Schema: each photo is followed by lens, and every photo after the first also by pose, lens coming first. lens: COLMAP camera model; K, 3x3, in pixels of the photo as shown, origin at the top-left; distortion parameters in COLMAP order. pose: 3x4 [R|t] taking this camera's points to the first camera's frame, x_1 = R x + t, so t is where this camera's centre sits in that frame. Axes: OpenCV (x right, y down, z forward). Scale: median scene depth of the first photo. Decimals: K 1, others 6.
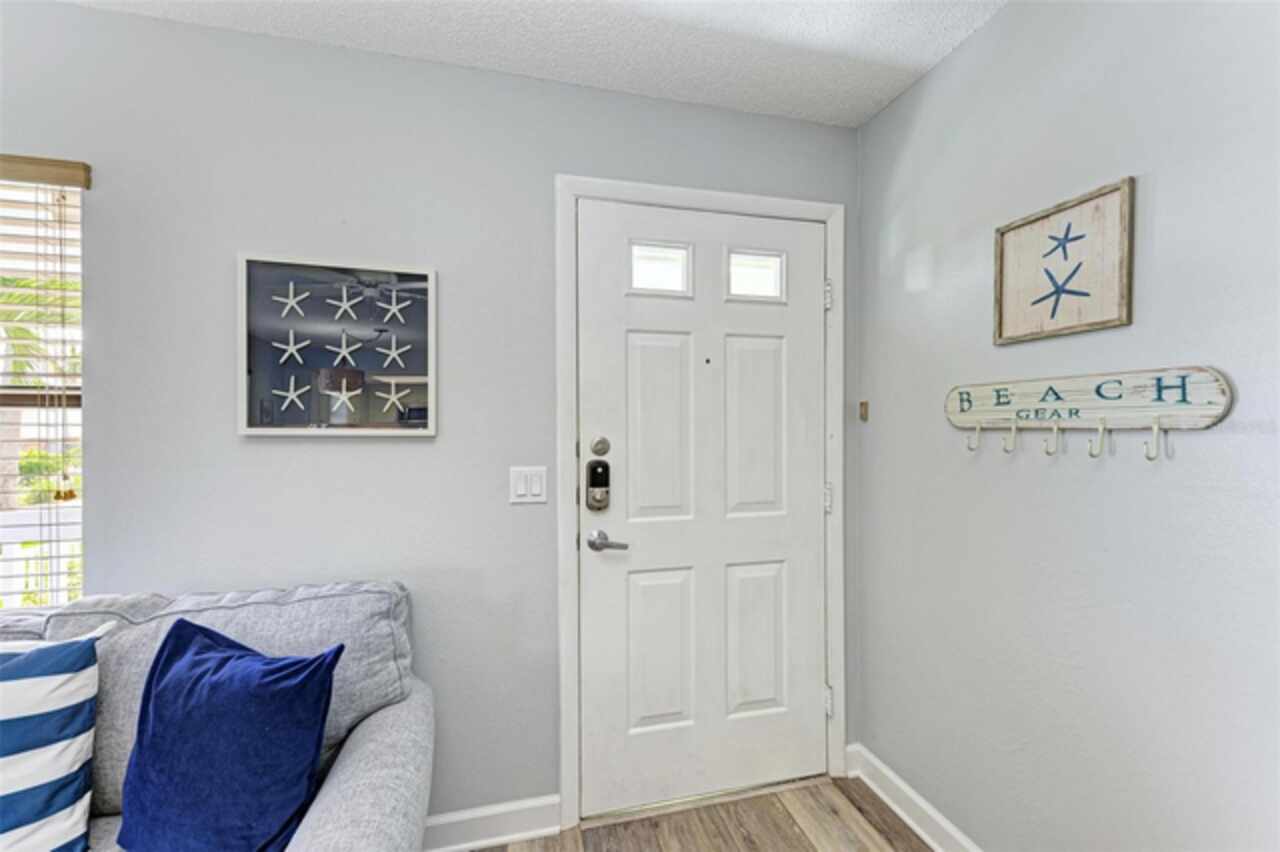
lens RADIAL K [[518.3, 0, 641.8], [0, 518.3, 435.7], [0, 0, 1]] dist [0.016619, 0.000217]
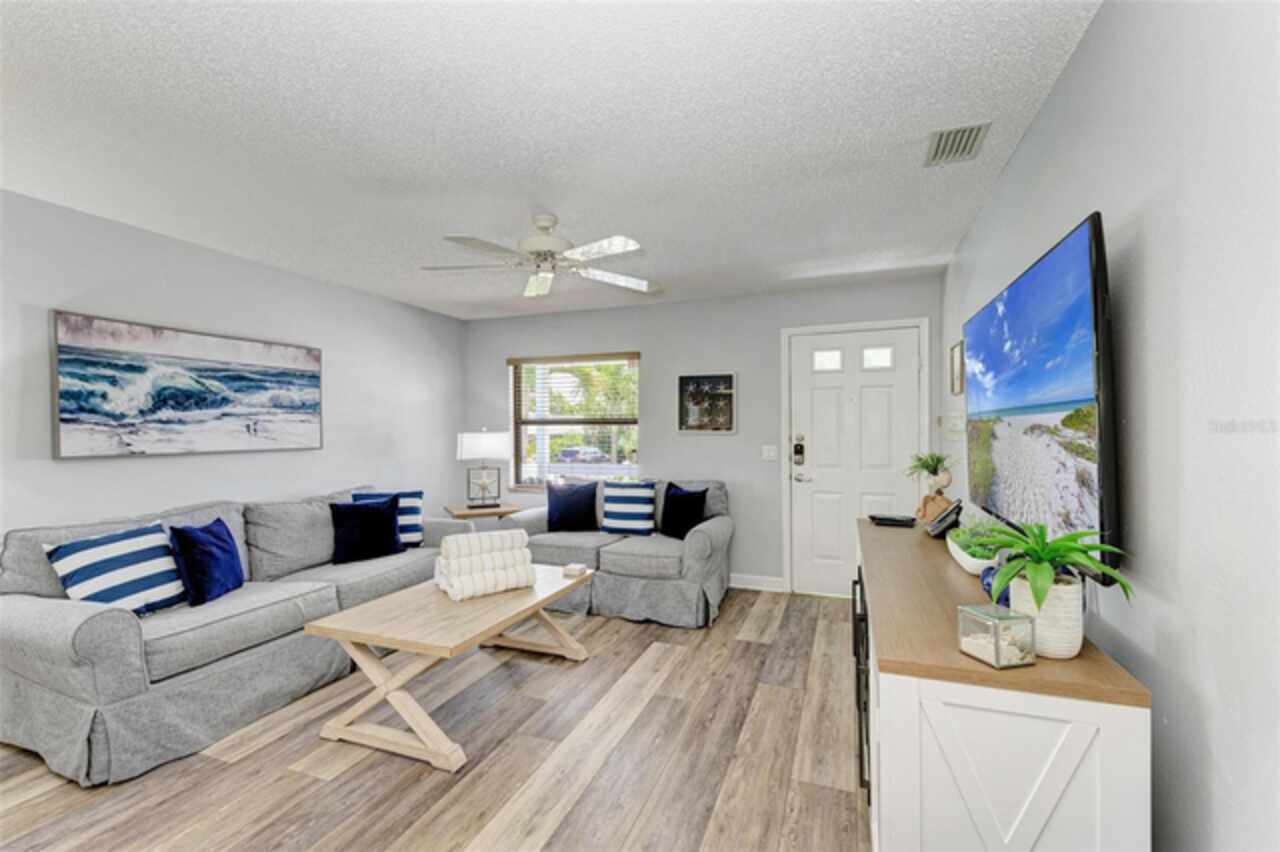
lens RADIAL K [[546.4, 0, 628.0], [0, 546.4, 434.6], [0, 0, 1]] dist [-0.001804, -0.000080]
pose [[0.809671, 0.000948, -0.586883, 0.781132], [-0.000698, 1.000000, 0.000652, 0.004305], [0.586883, -0.000118, 0.809672, -1.551670]]
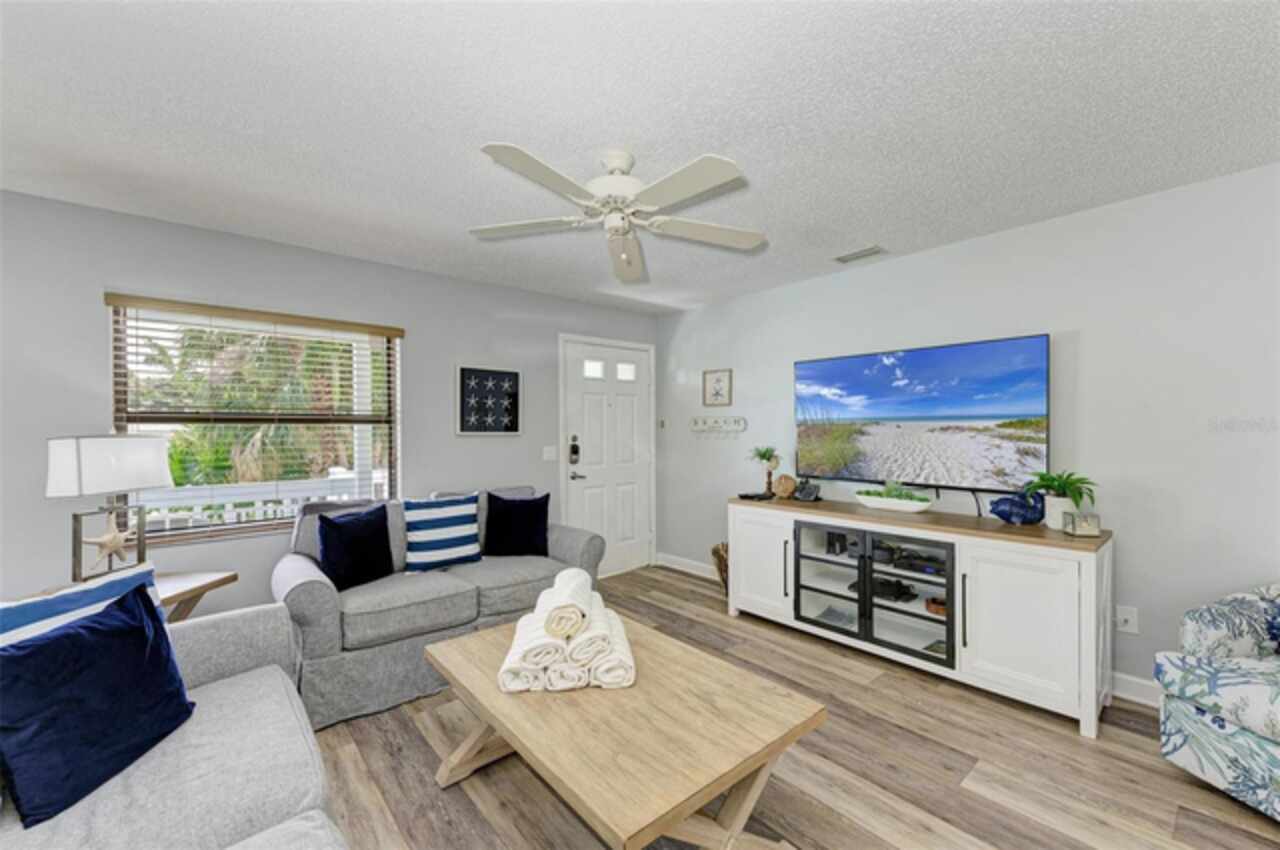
lens RADIAL K [[518.3, 0, 641.1], [0, 518.3, 428.2], [0, 0, 1]] dist [0.016619, 0.000217]
pose [[0.894963, -0.002656, 0.446132, -0.958416], [0.007532, 0.999930, -0.009158, -0.003613], [-0.446076, 0.011556, 0.894920, -1.480489]]
